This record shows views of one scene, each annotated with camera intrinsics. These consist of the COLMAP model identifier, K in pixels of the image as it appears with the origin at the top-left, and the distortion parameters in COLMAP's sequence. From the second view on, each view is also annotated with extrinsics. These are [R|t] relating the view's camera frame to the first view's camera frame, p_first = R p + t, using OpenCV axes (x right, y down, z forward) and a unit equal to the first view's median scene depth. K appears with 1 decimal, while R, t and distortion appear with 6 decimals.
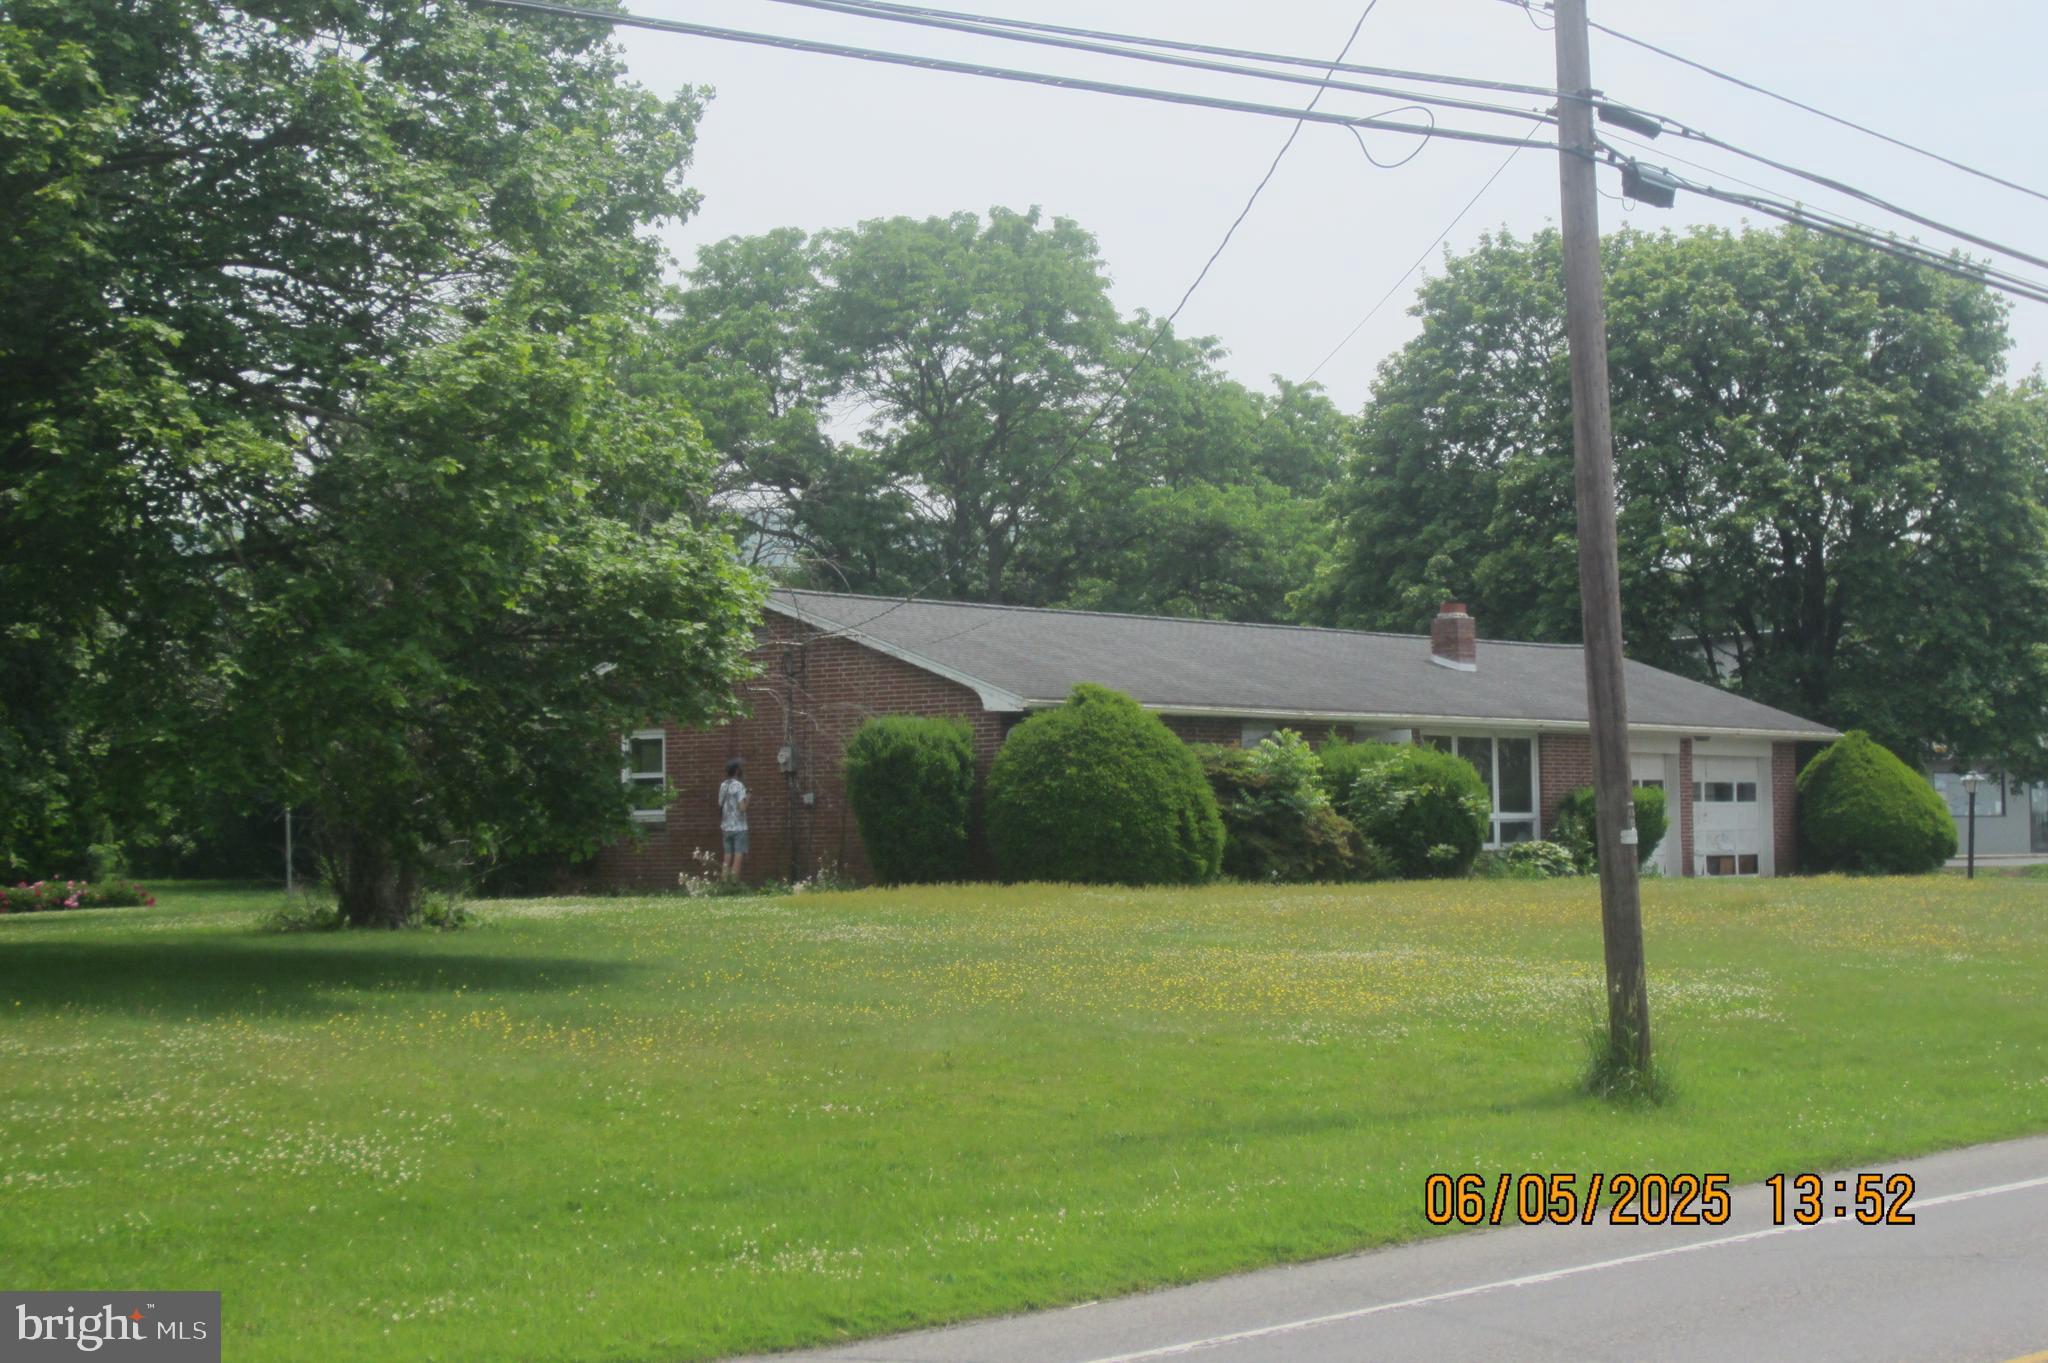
lens RADIAL K [[3847.6, 0, 1024.0], [0, 3847.6, 681.5], [0, 0, 1]] dist [-0.120297, 0.417270]
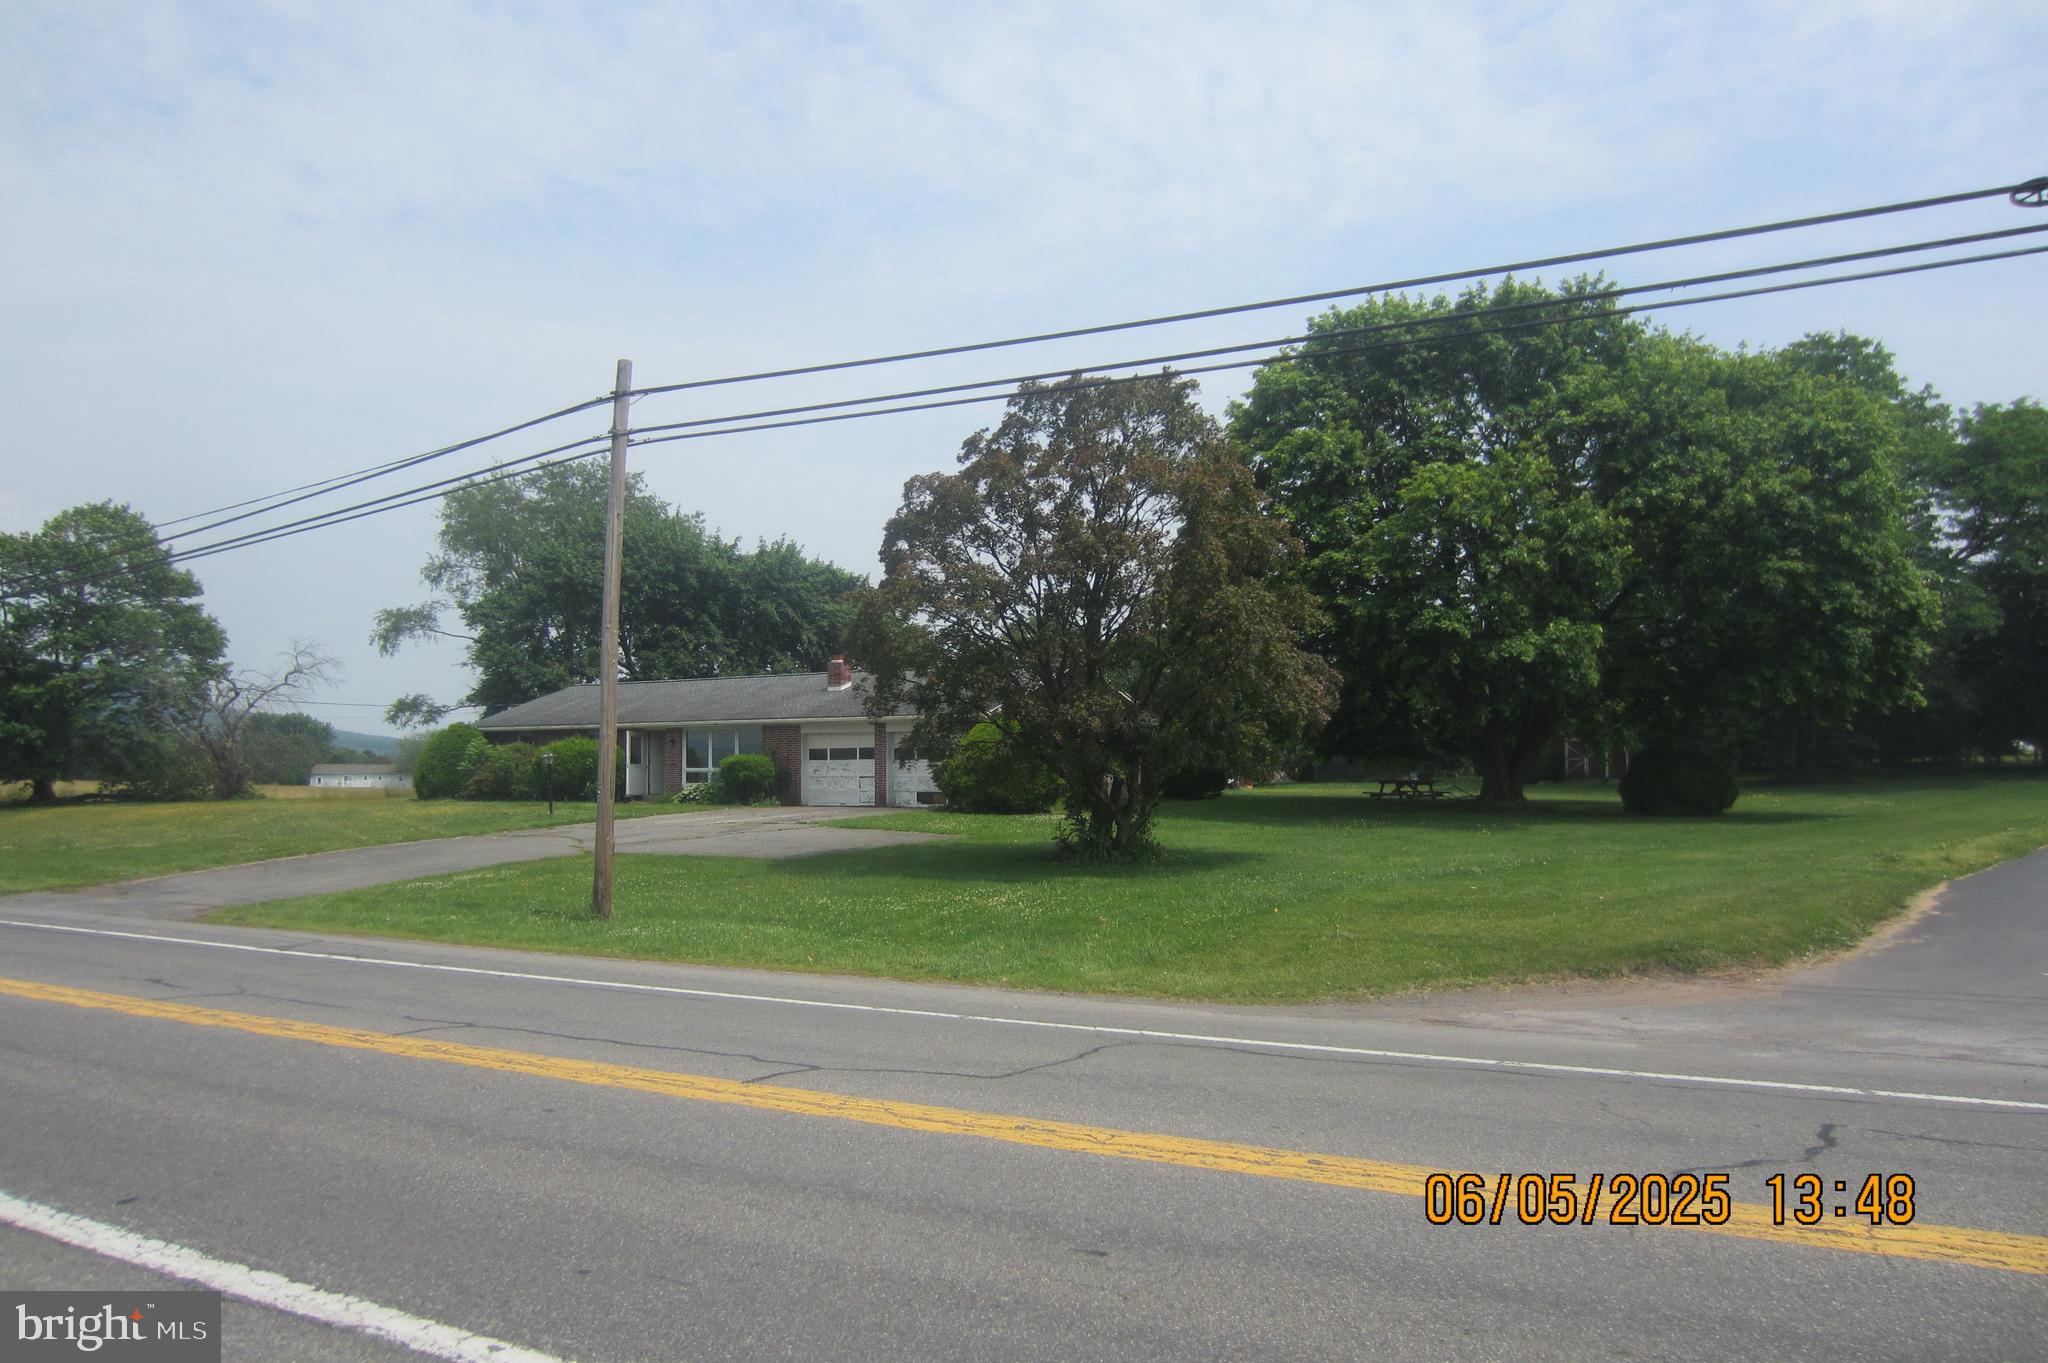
lens RADIAL K [[1472.3, 0, 1018.8], [0, 1472.3, 692.6], [0, 0, 1]] dist [-0.036230, 0.030175]
pose [[0.117119, -0.035007, -0.992501, 0.995491], [0.052915, 0.998179, -0.028963, 0.028355], [0.991707, -0.049126, 0.118758, 1.185021]]
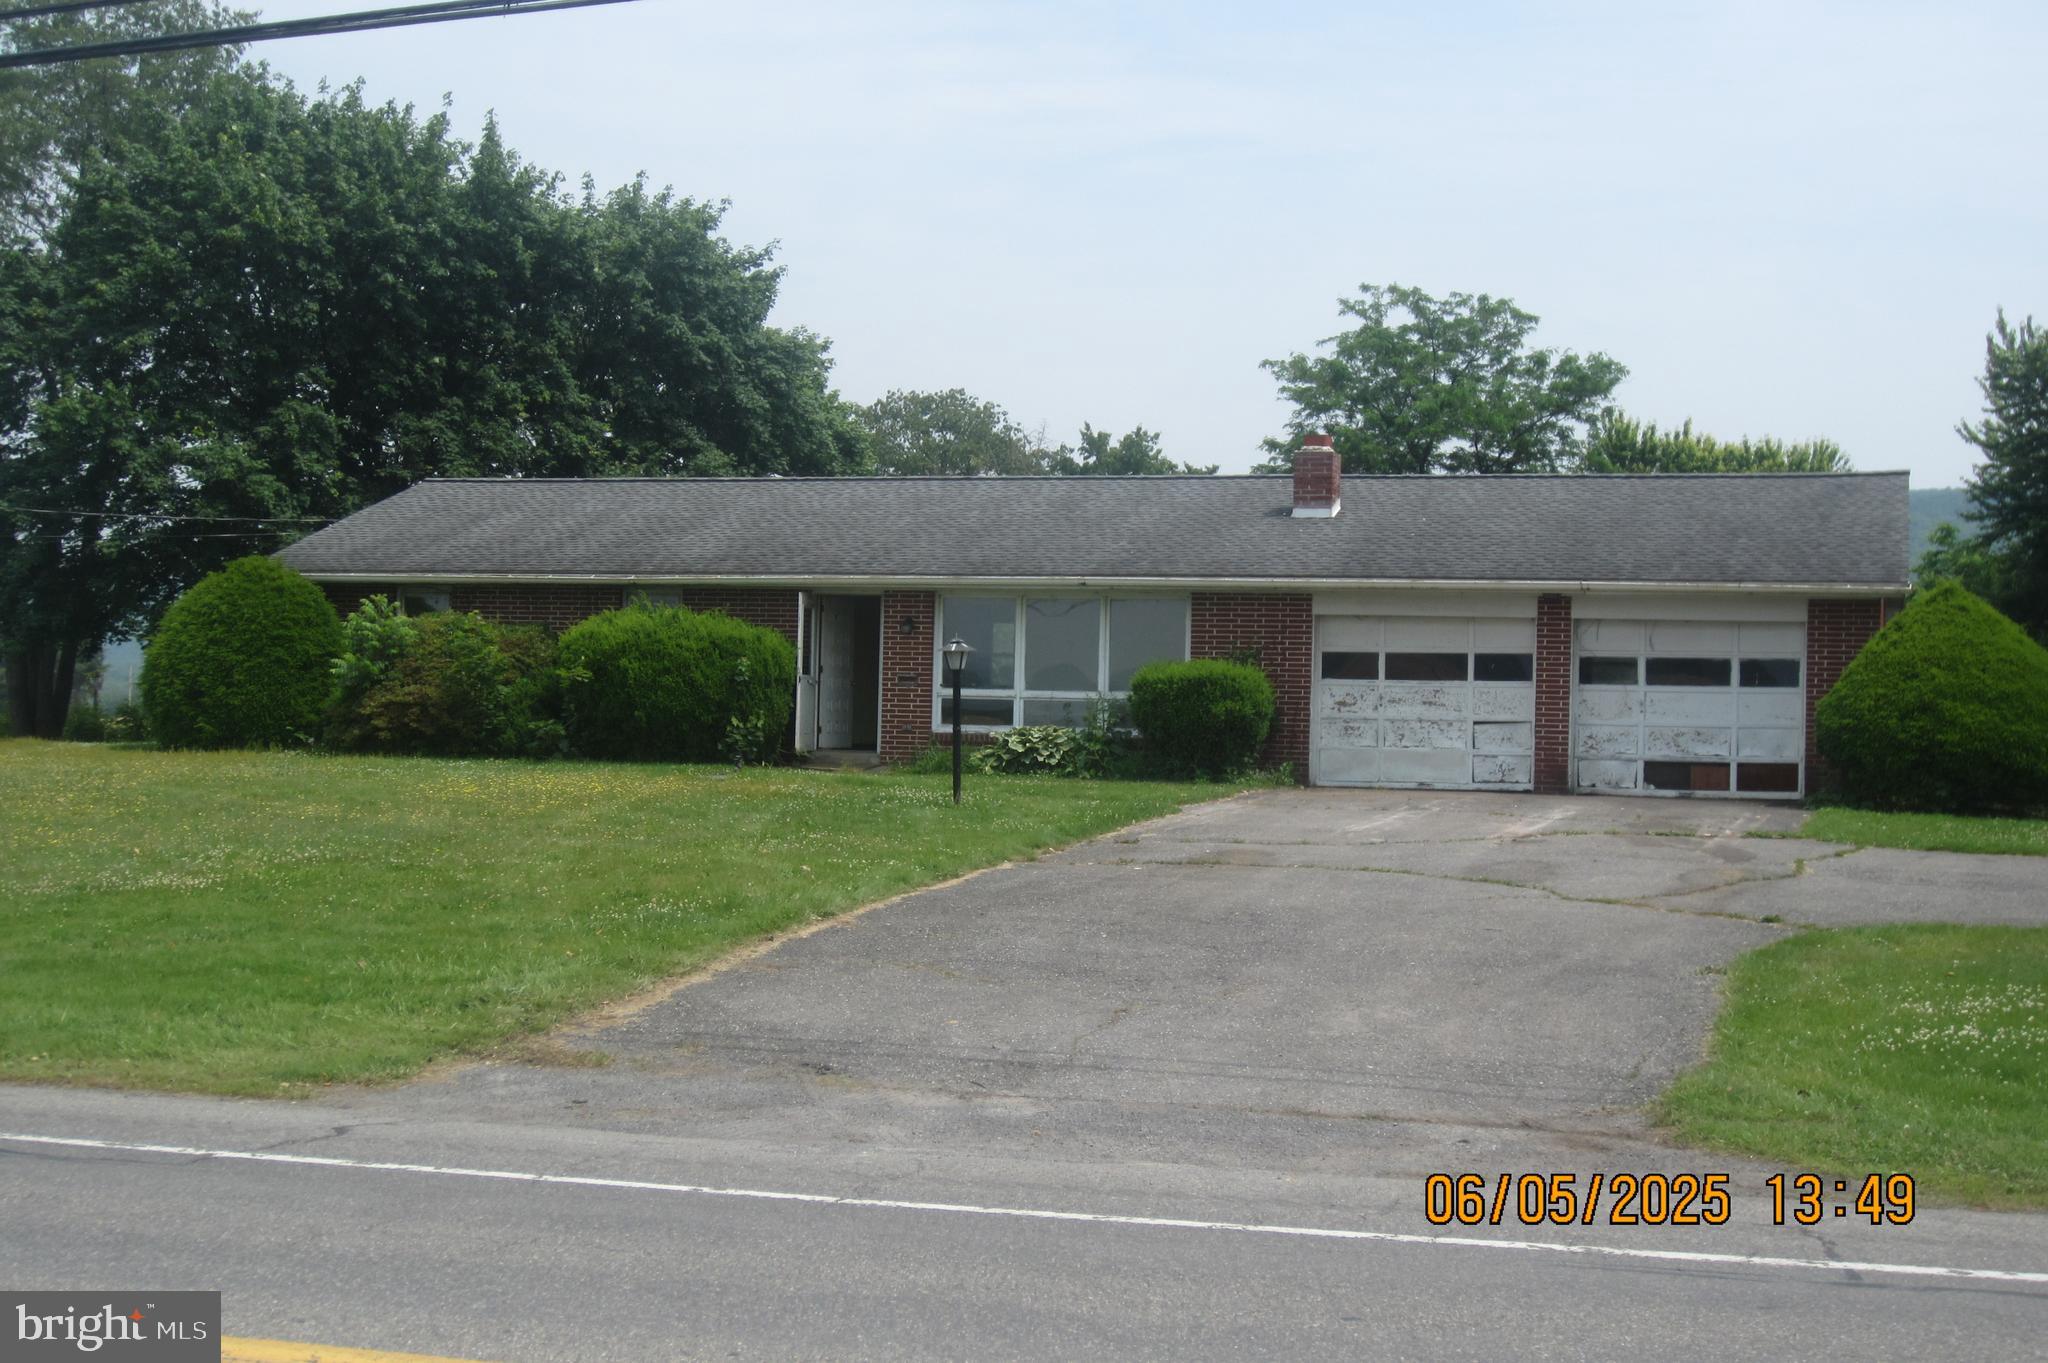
lens RADIAL K [[2713.4, 0, 1018.7], [0, 2713.4, 707.4], [0, 0, 1]] dist [-0.098029, 0.035482]
pose [[0.374169, 0.020563, -0.927132, 0.731785], [0.017776, 0.999411, 0.029340, 0.022819], [0.927190, -0.027459, 0.373584, 0.861636]]
